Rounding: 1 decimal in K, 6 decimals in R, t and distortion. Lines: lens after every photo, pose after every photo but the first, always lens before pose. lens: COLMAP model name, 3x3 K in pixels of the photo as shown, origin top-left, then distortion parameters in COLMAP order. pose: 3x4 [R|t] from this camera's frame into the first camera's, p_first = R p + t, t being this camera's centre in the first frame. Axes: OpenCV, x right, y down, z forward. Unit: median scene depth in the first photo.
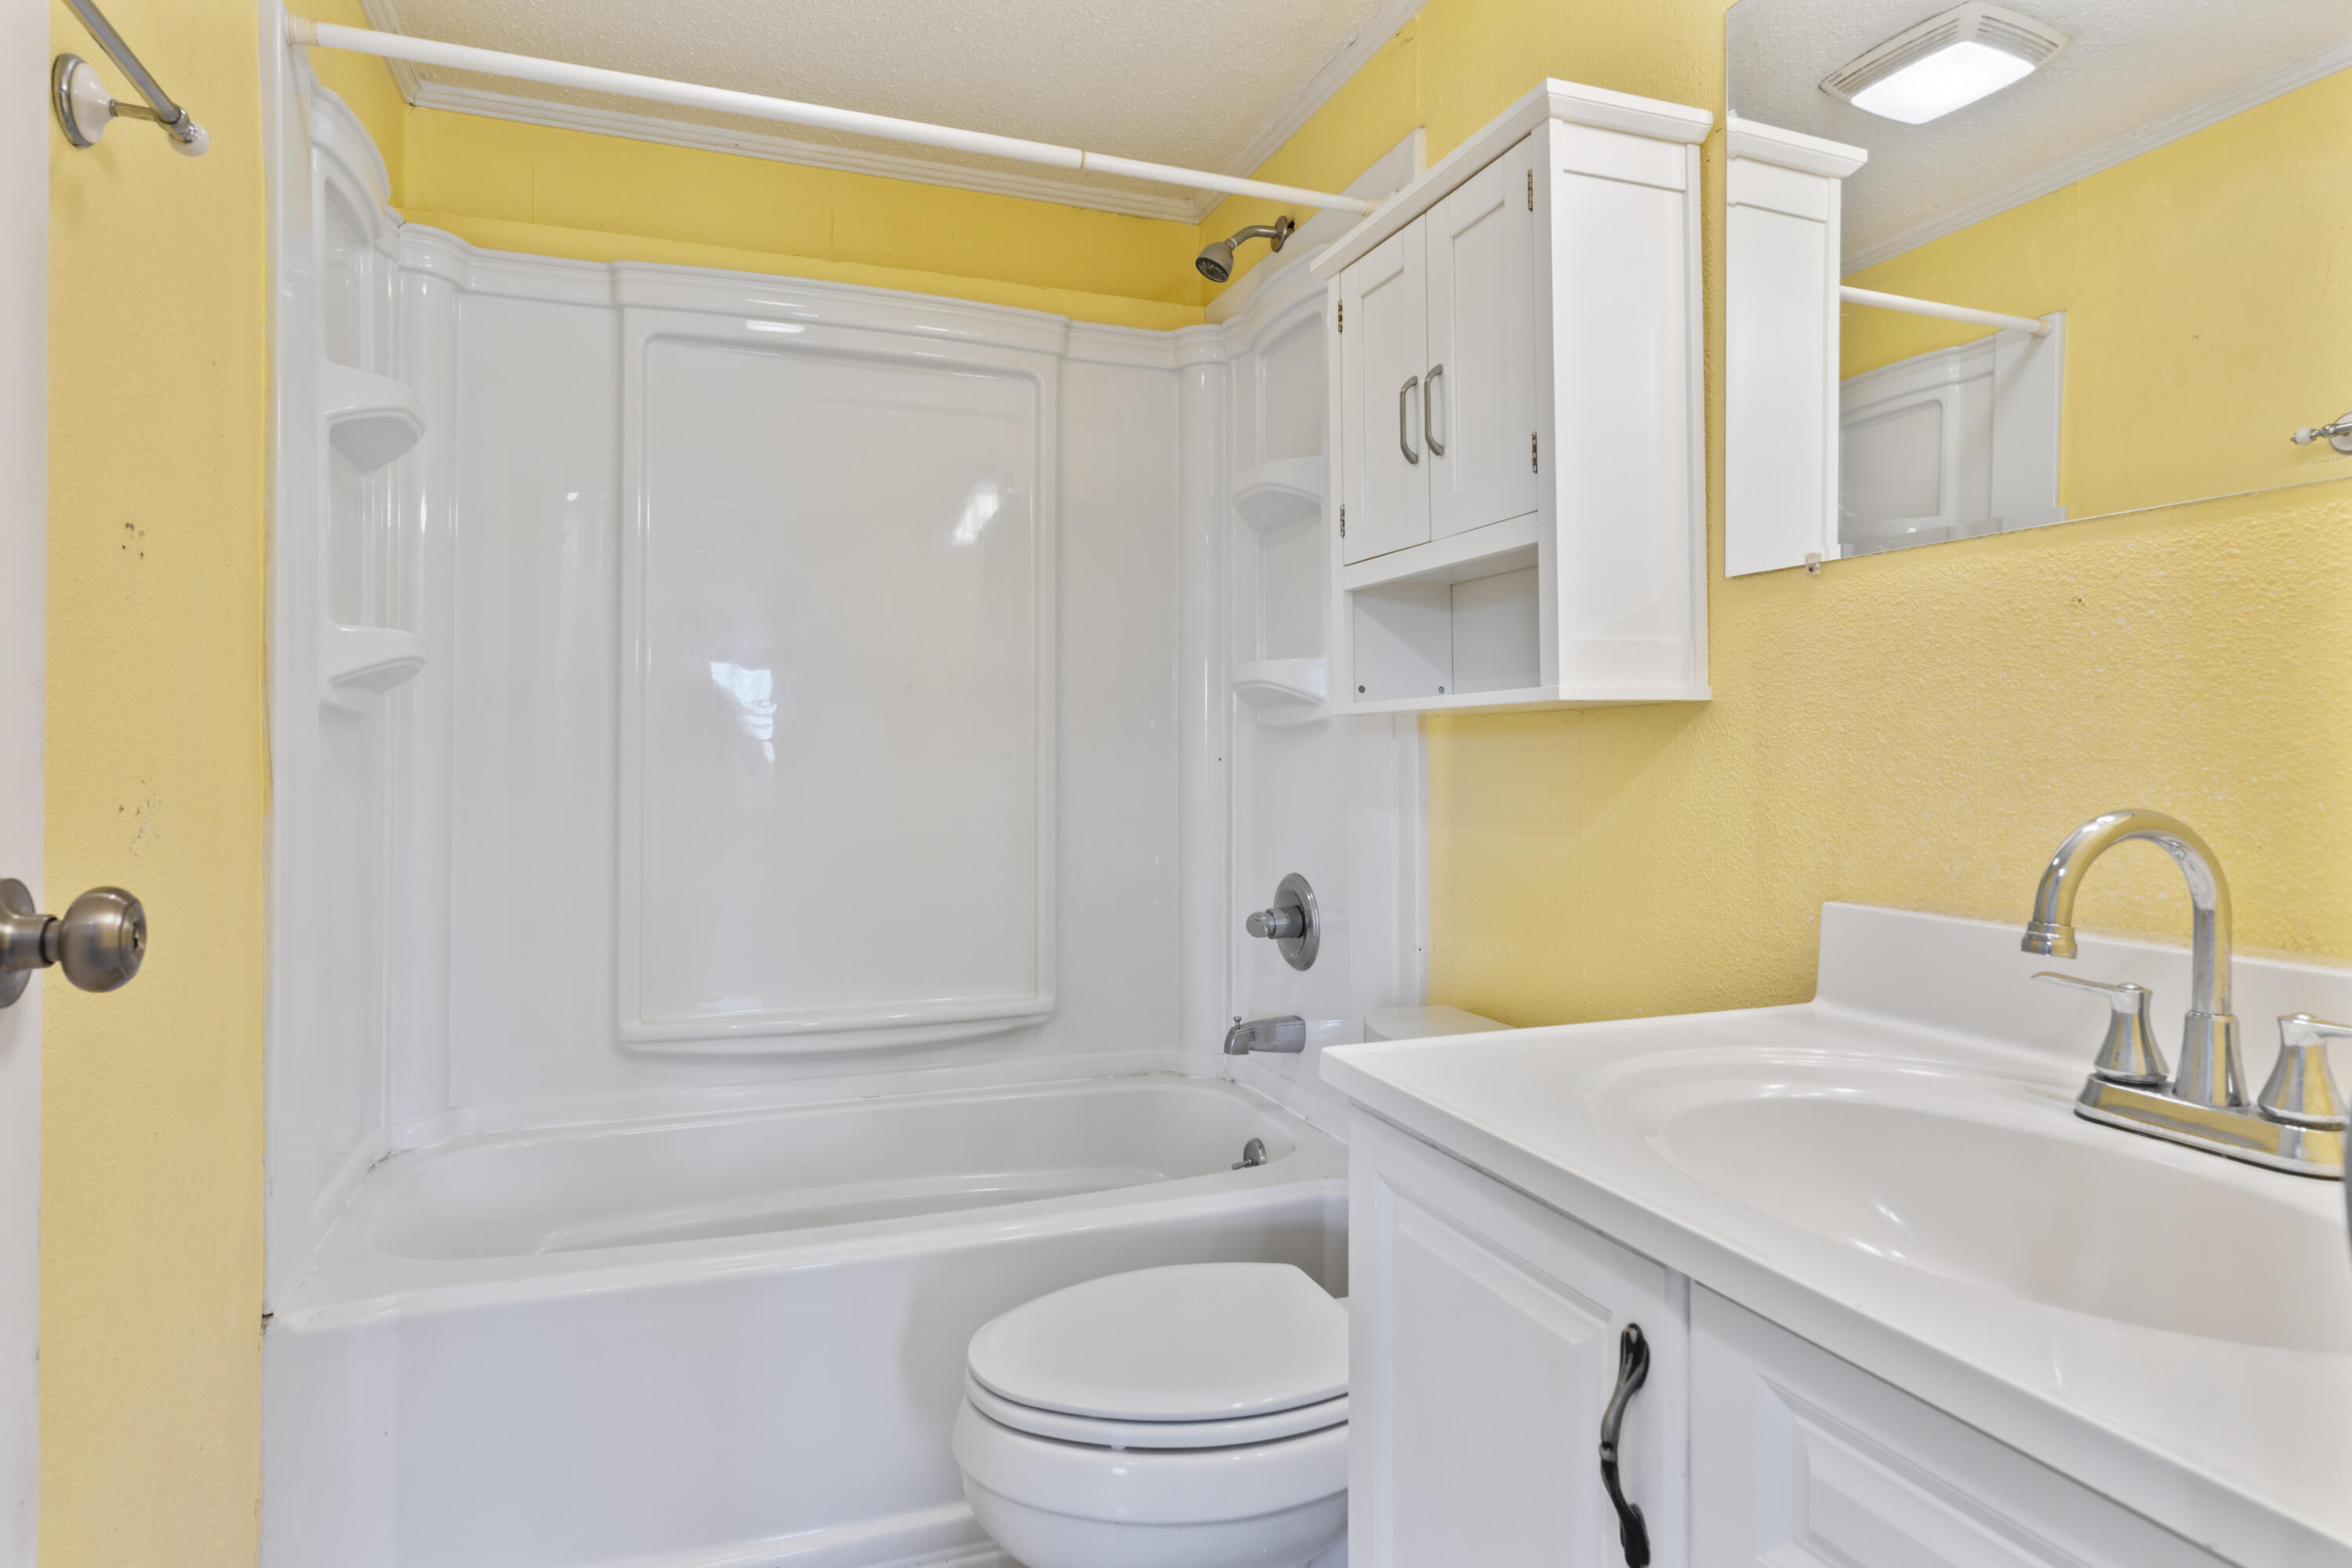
lens RADIAL K [[1301.7, 0, 1164.7], [0, 1301.7, 751.5], [0, 0, 1]] dist [-0.001698, -0.000824]
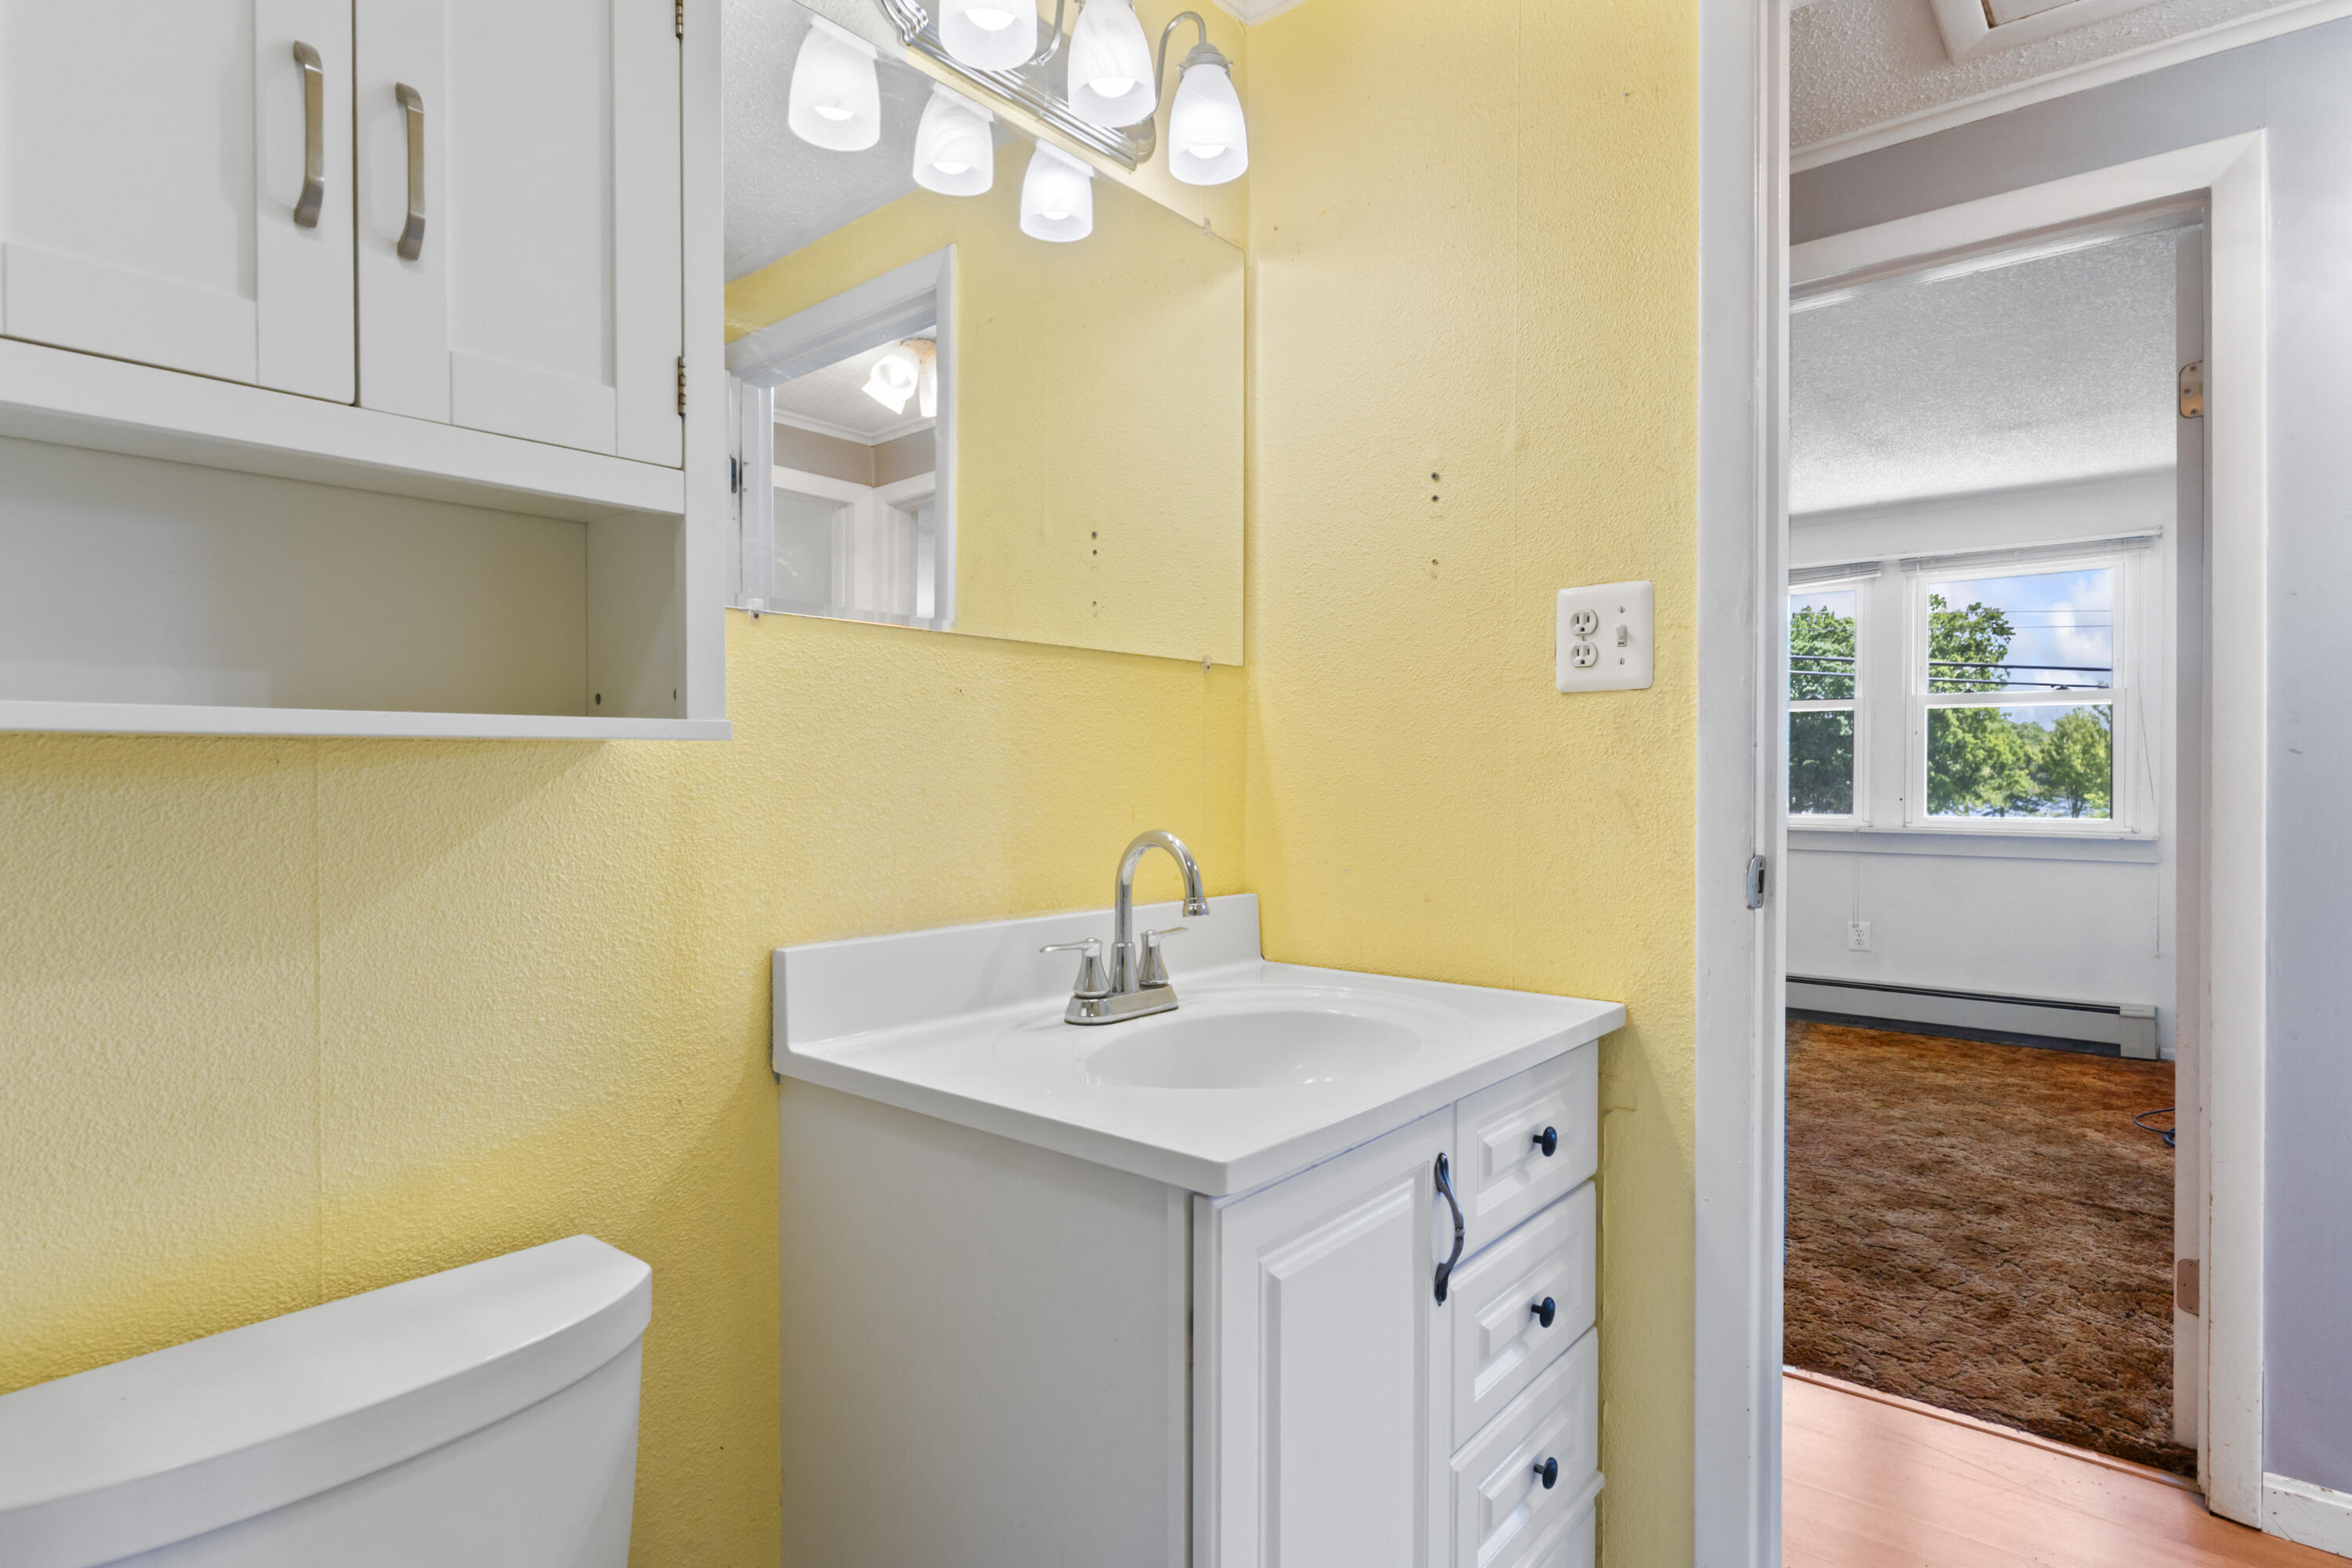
lens RADIAL K [[1235.6, 0, 1205.6], [0, 1235.6, 786.6], [0, 0, 1]] dist [0.000686, -0.000035]
pose [[-0.505624, -0.012357, 0.862666, -0.570039], [-0.000012, 0.999898, 0.014315, -0.029710], [-0.862754, 0.007228, -0.505572, 1.405033]]
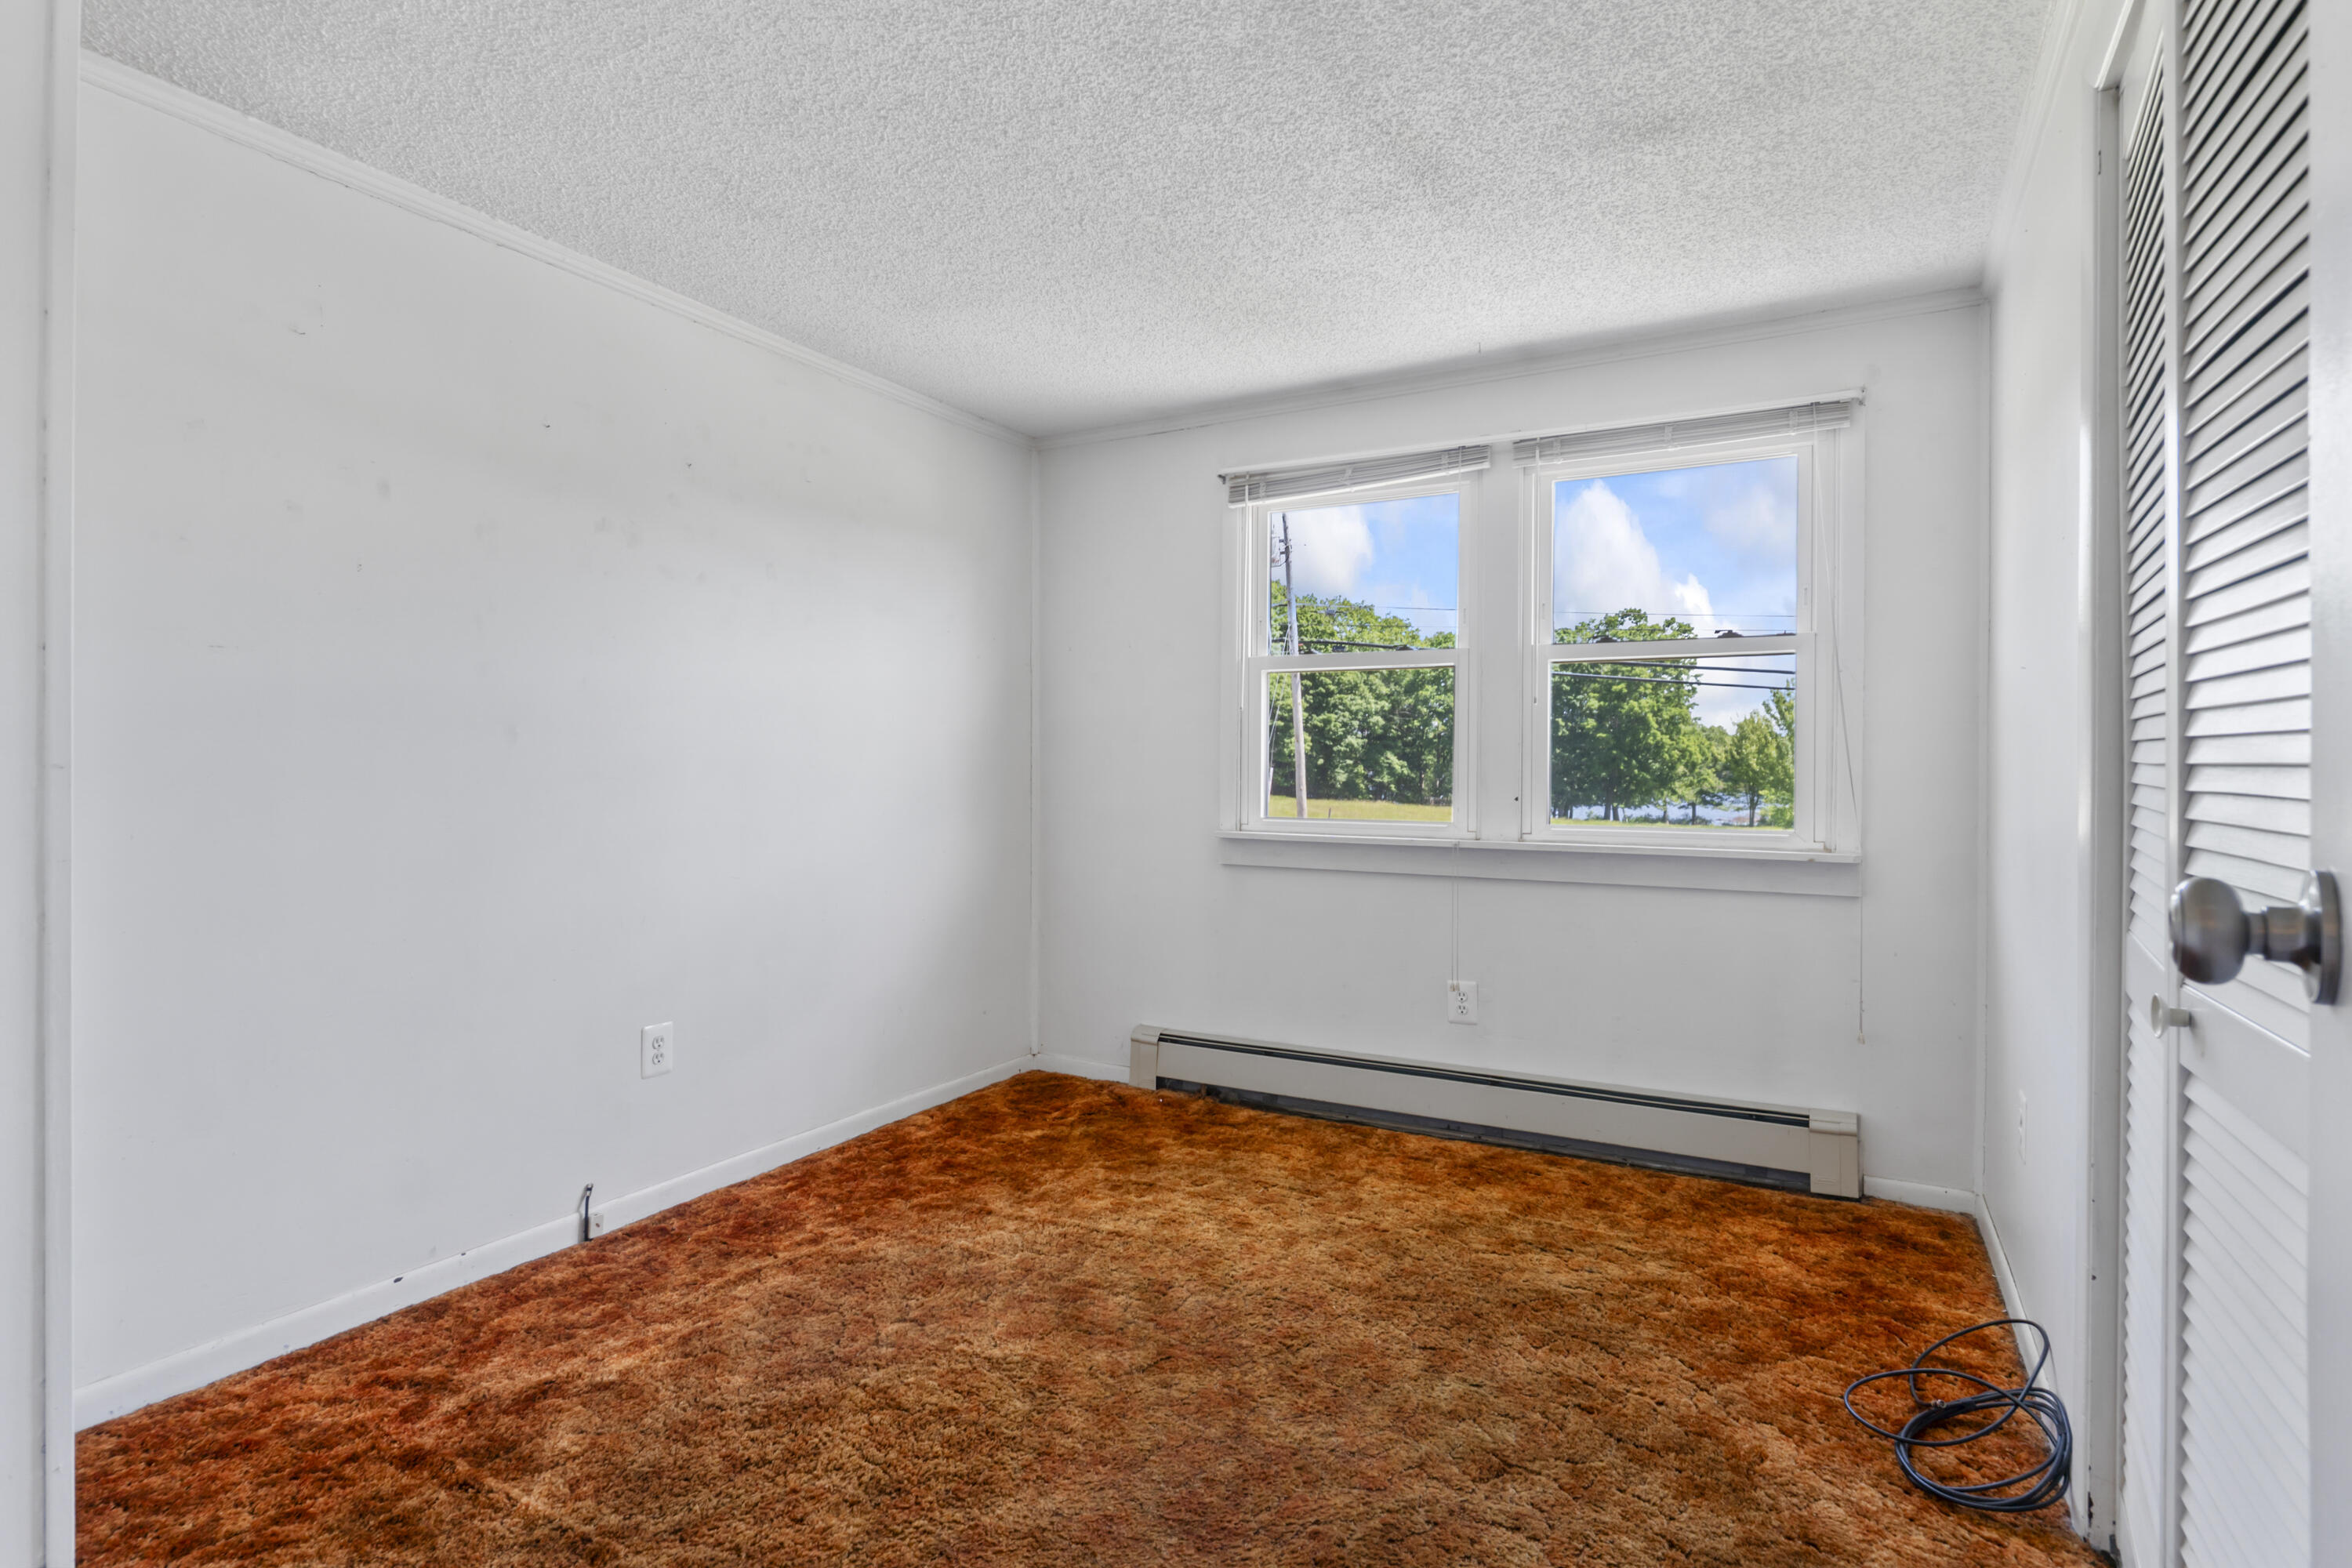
lens RADIAL K [[1192.4, 0, 1219.3], [0, 1192.4, 771.6], [0, 0, 1]] dist [0.000949, 0.000177]
pose [[-0.661615, -0.006740, 0.749814, -0.411407], [-0.004674, 0.999977, 0.004865, -0.023951], [-0.749829, -0.000286, -0.661631, 1.052939]]
